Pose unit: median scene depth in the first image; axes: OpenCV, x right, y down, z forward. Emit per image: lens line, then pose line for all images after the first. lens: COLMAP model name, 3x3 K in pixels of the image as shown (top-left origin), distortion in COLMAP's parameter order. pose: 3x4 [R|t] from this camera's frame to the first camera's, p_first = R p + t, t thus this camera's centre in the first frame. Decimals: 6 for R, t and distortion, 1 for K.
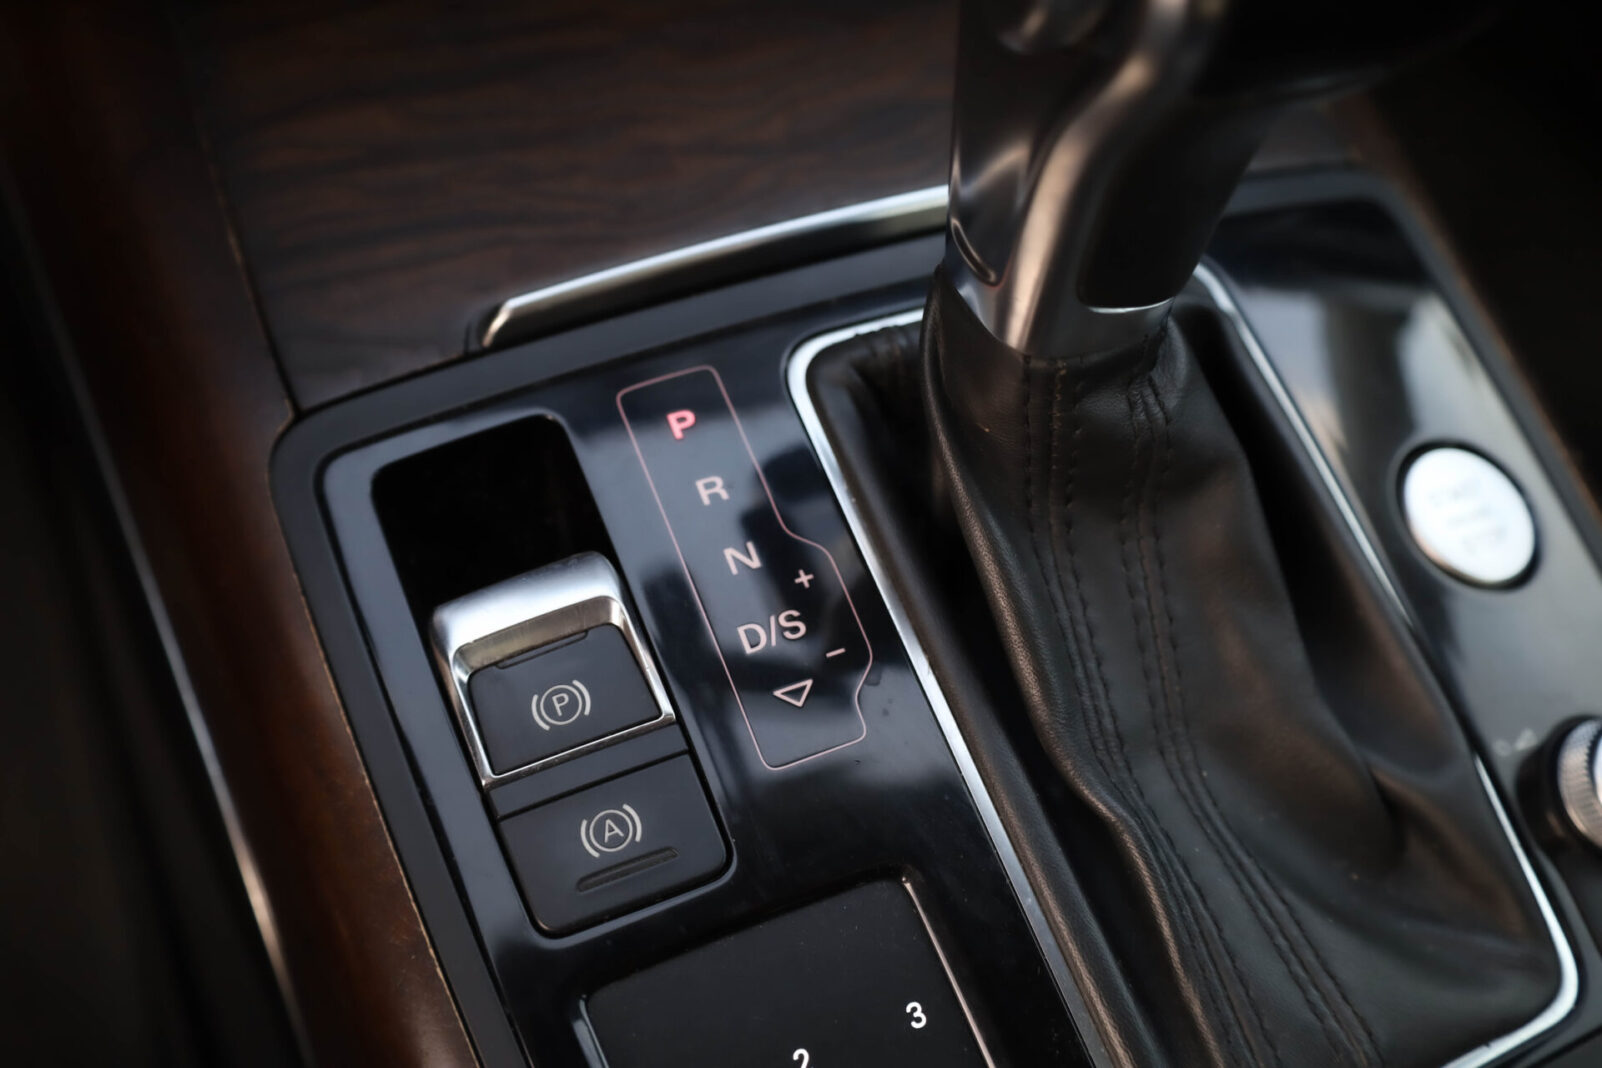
lens RADIAL K [[1478.1, 0, 800.9], [0, 1478.1, 536.1], [0, 0, 1]] dist [0.022345, 0.000000]
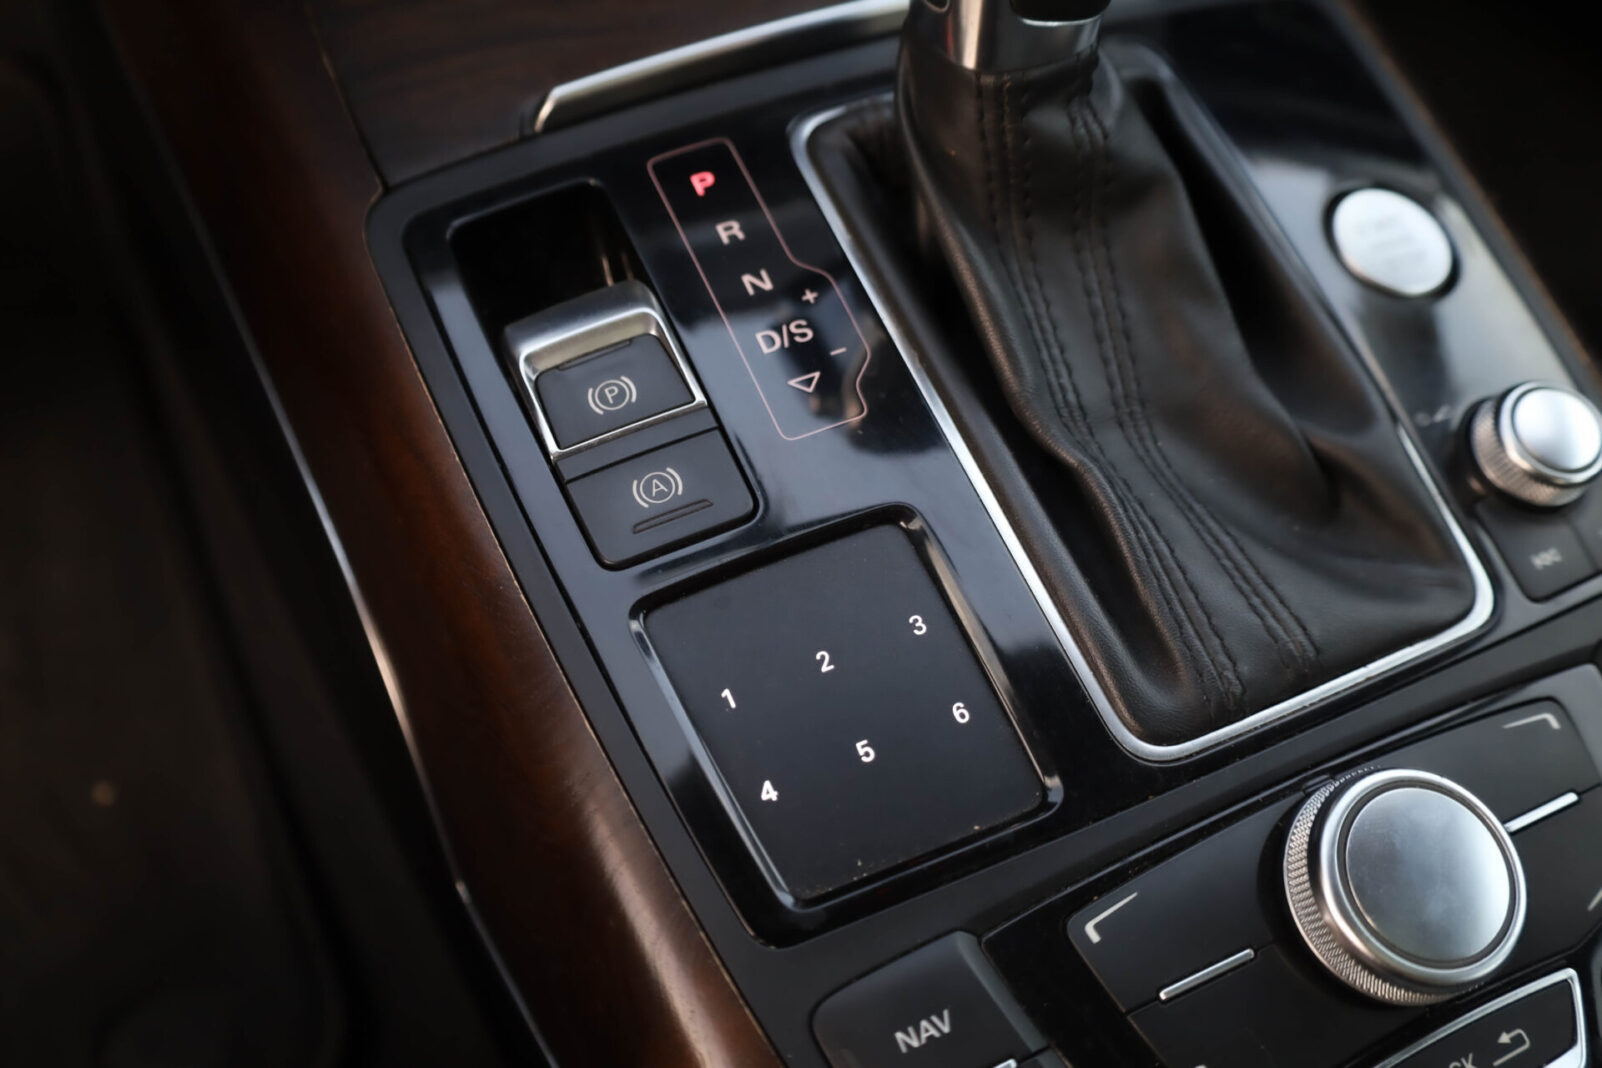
lens RADIAL K [[1478.1, 0, 801.5], [0, 1478.1, 531.4], [0, 0, 1]] dist [0.022345, 0.000000]
pose [[0.997496, -0.054946, -0.044525, 0.038618], [0.053297, 0.997878, -0.037413, 0.267114], [0.046486, 0.034946, 0.998307, -0.188880]]
